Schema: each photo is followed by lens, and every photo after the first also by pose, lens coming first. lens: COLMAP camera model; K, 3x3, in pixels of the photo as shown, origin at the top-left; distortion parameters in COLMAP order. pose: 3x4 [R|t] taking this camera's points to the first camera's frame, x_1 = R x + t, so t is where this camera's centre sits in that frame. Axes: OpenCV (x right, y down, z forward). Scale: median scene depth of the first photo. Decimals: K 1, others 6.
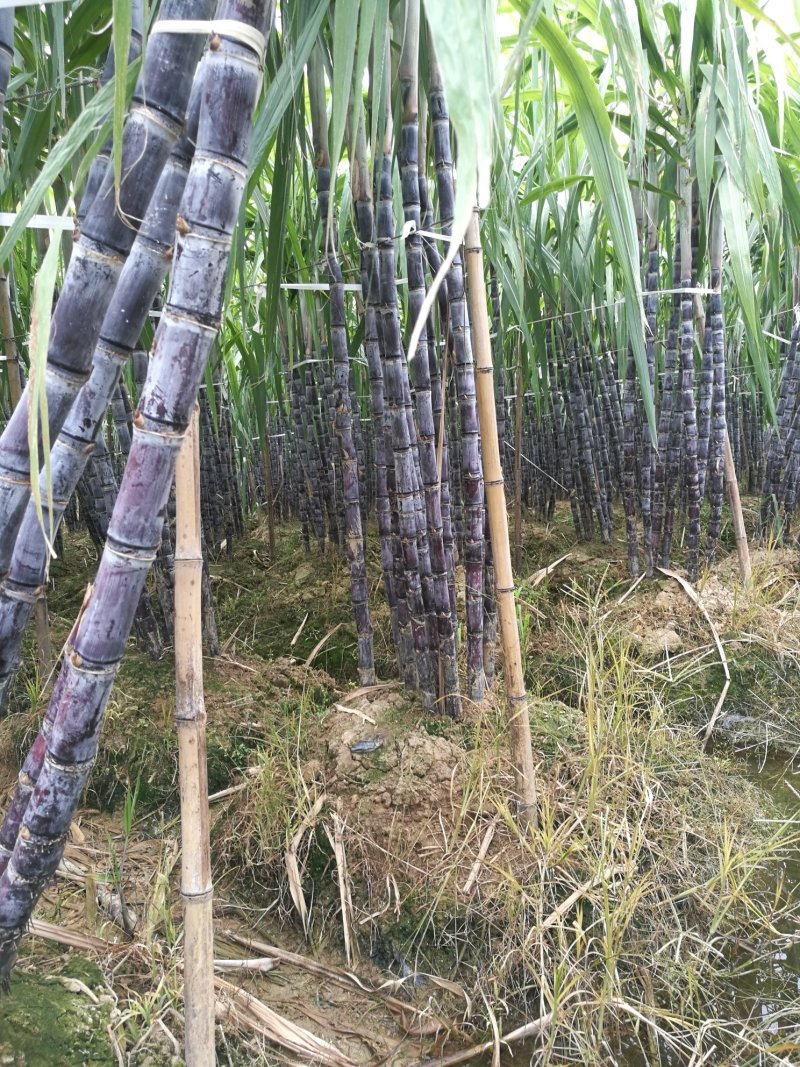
lens RADIAL K [[851.5, 0, 386.5], [0, 851.5, 534.8], [0, 0, 1]] dist [-0.007456, 0.044788]
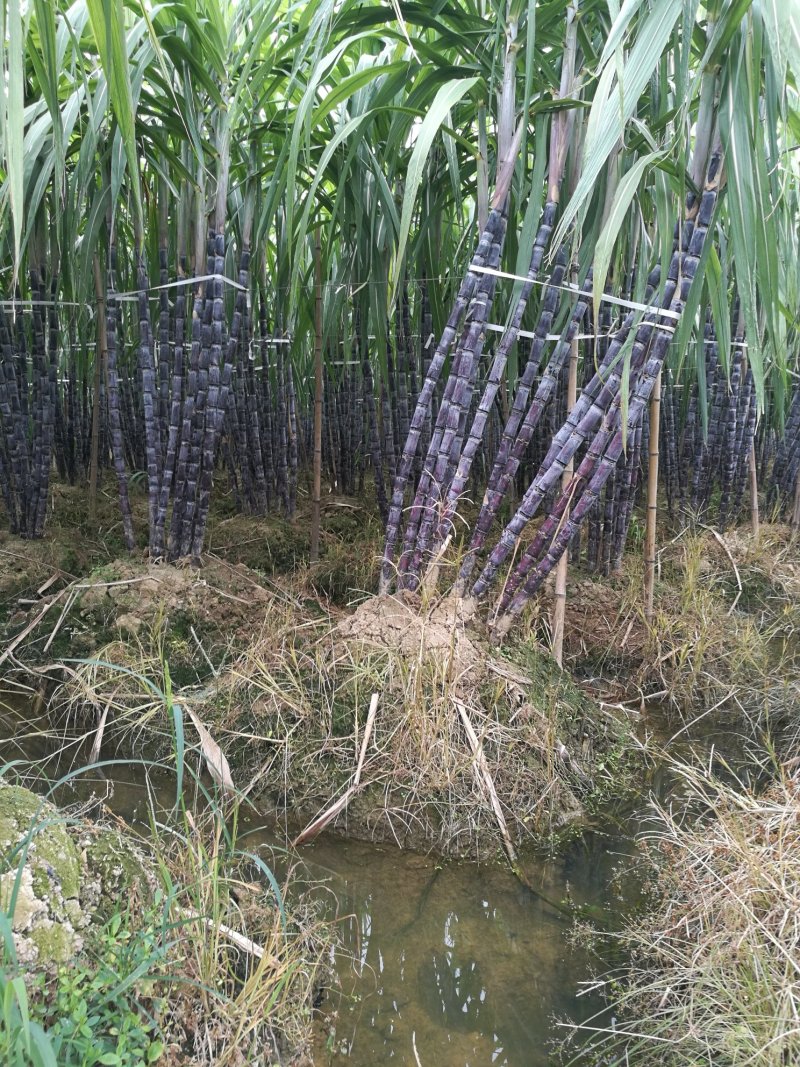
lens RADIAL K [[853.9, 0, 400.0], [0, 853.9, 533.5], [0, 0, 1]] dist [-0.009886, 0.057722]
pose [[0.994658, 0.098106, 0.032117, -0.274059], [-0.099067, 0.994633, 0.029833, 0.068920], [-0.029018, -0.032856, 0.999039, -0.537586]]
